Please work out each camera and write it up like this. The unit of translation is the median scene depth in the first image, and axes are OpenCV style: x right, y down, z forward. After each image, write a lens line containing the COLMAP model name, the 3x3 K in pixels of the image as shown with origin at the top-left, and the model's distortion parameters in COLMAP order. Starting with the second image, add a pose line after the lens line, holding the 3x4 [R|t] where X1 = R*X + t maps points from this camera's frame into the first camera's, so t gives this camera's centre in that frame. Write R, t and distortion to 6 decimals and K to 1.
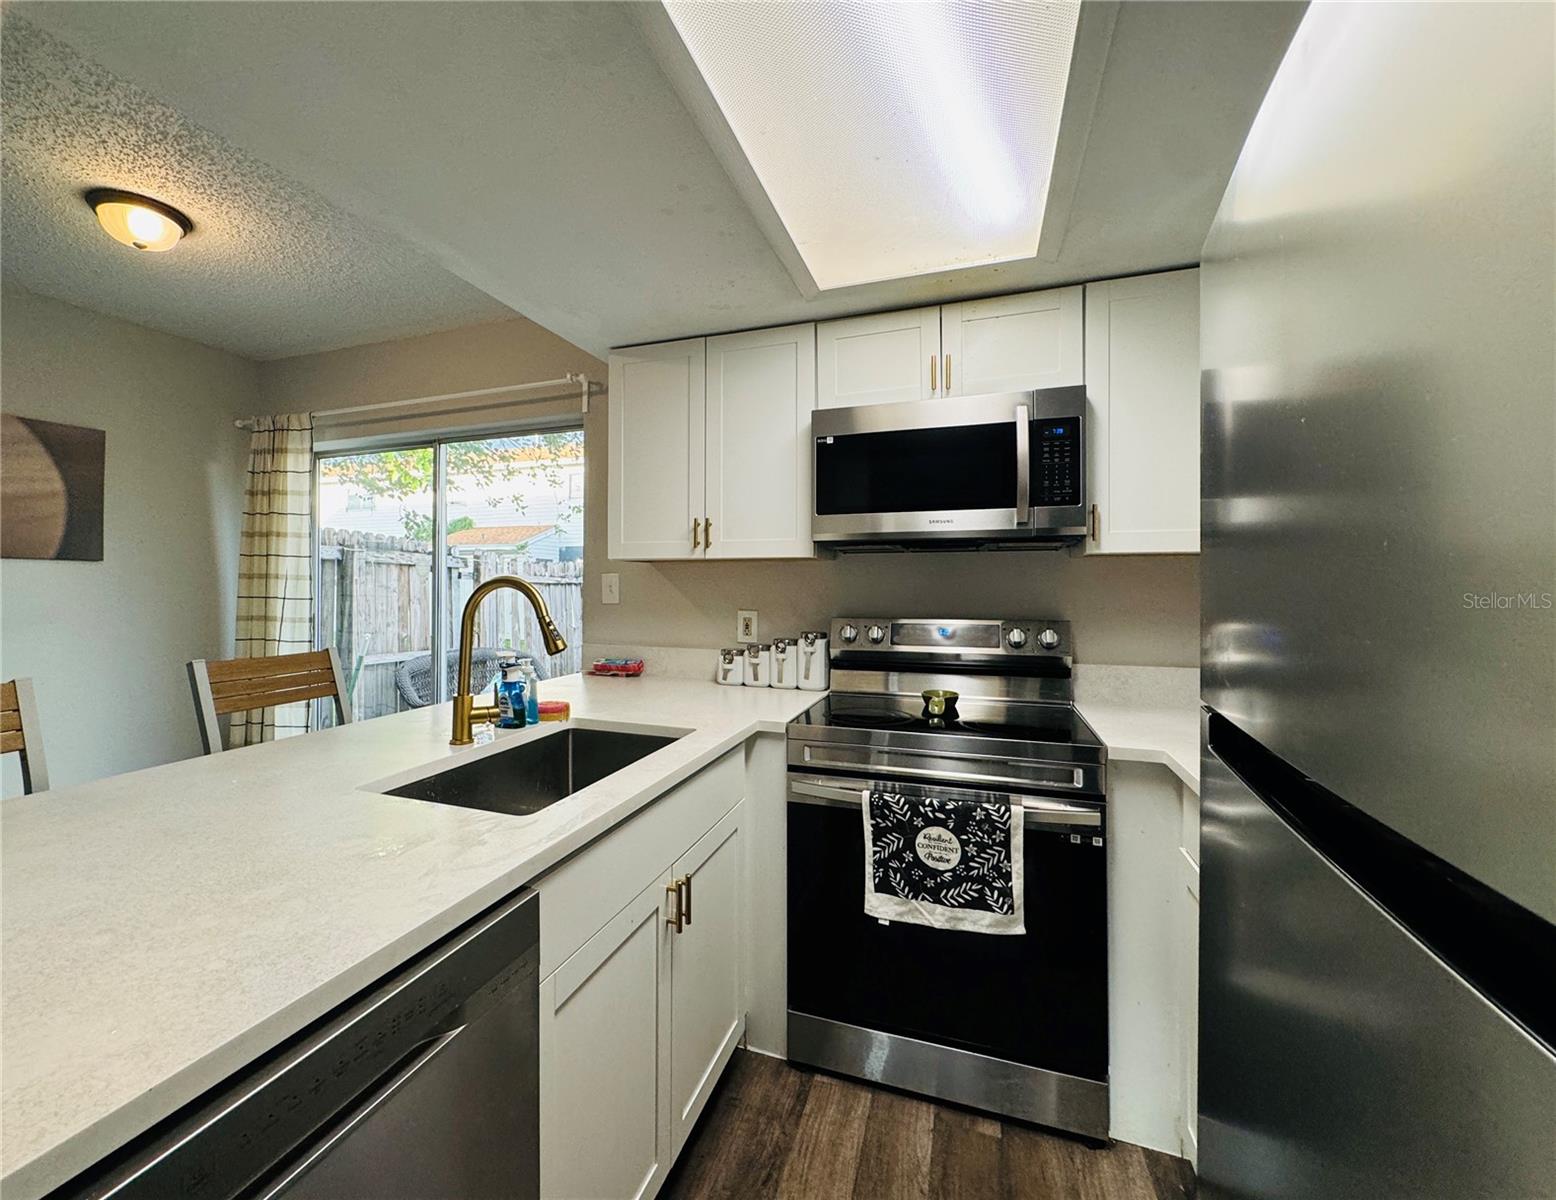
lens RADIAL K [[669.9, 0, 722.9], [0, 669.9, 575.9], [0, 0, 1]] dist [0.000099, -0.000116]
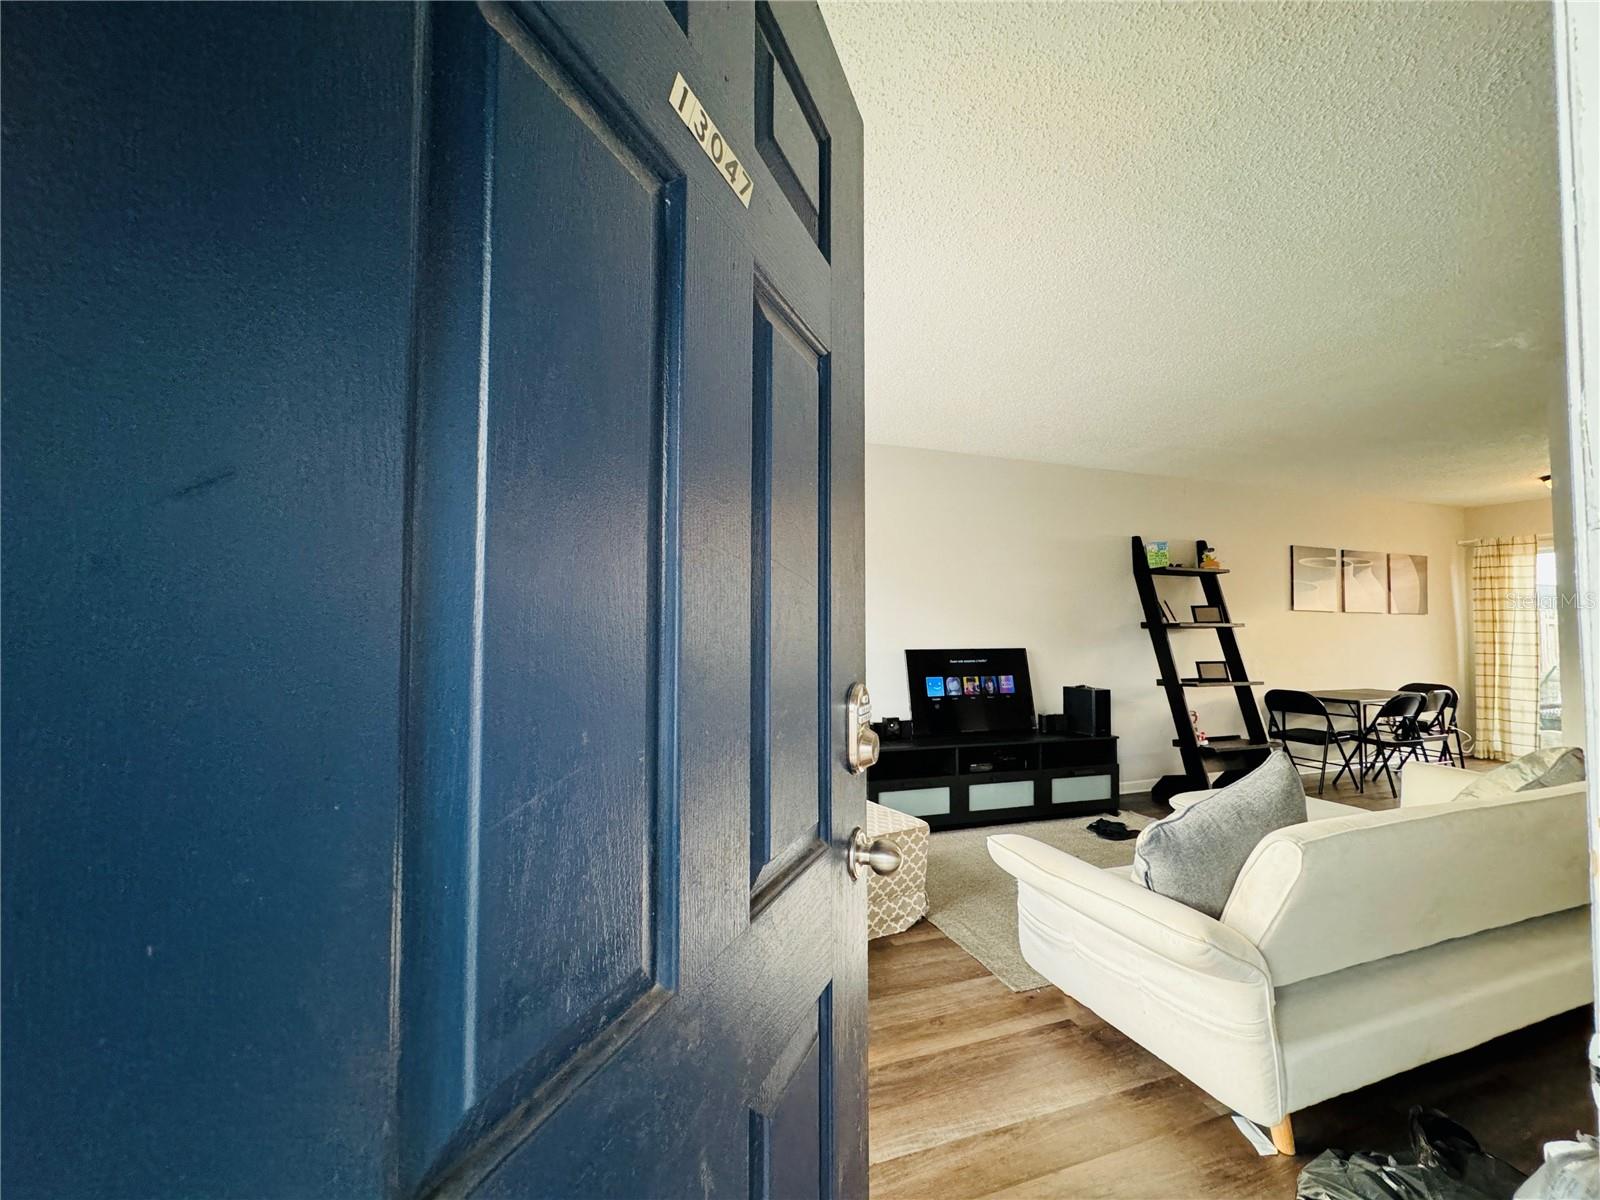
lens RADIAL K [[640.8, 0, 795.7], [0, 640.8, 598.3], [0, 0, 1]] dist [-0.001259, -0.000276]
pose [[0.651679, -0.027245, -0.758005, -1.190353], [0.001399, 0.999396, -0.034718, -0.007952], [0.758493, 0.021564, 0.651324, -3.428027]]
